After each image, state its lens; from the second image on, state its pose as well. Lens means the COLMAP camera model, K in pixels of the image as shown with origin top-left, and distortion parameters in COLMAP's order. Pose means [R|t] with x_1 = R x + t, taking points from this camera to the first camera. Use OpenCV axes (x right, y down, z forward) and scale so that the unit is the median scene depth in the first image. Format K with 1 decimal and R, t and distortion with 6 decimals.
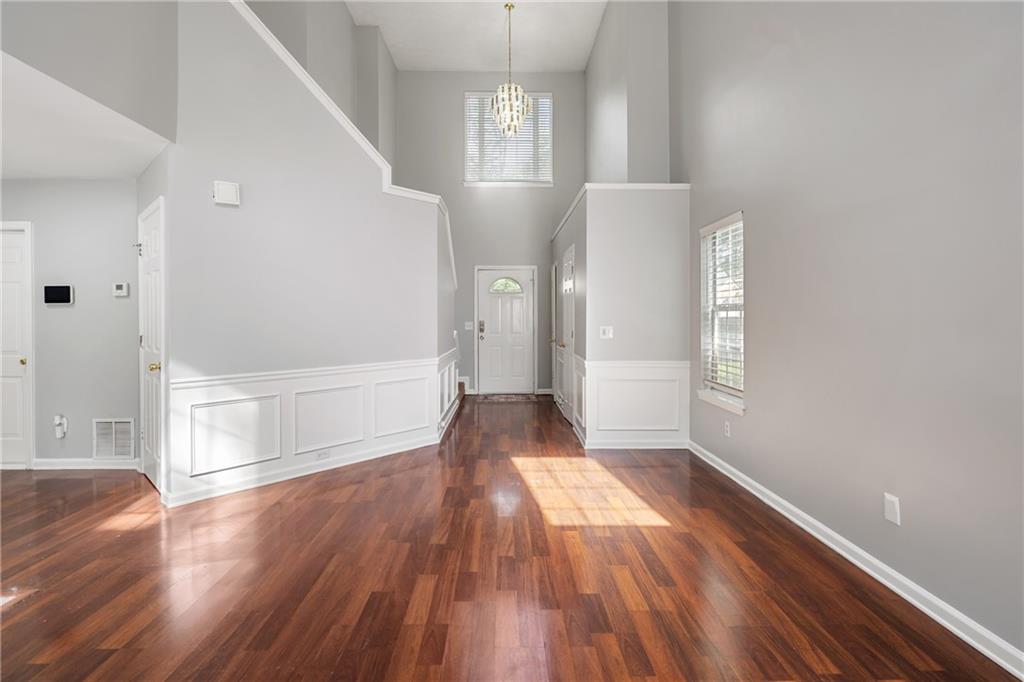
lens RADIAL K [[497.4, 0, 513.4], [0, 497.4, 337.1], [0, 0, 1]] dist [-0.003391, 0.000580]
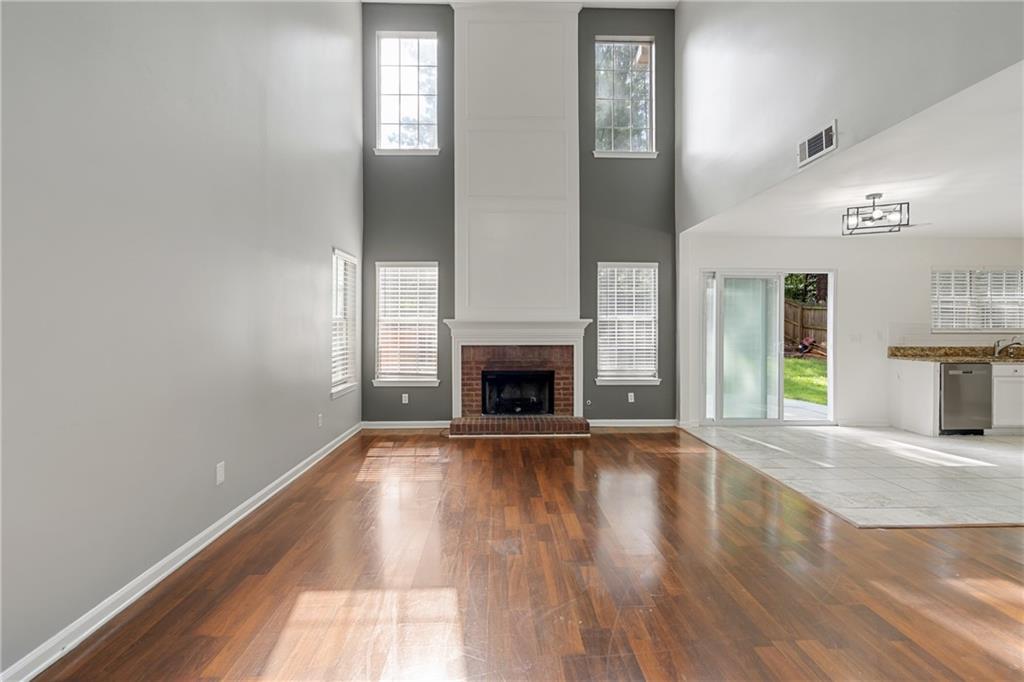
lens RADIAL K [[497.4, 0, 513.4], [0, 497.4, 337.1], [0, 0, 1]] dist [-0.003391, 0.000580]
pose [[-0.999957, -0.000678, -0.009218, -0.001259], [-0.001182, 0.998497, 0.054788, -0.074169], [0.009167, 0.054797, -0.998455, 1.943429]]
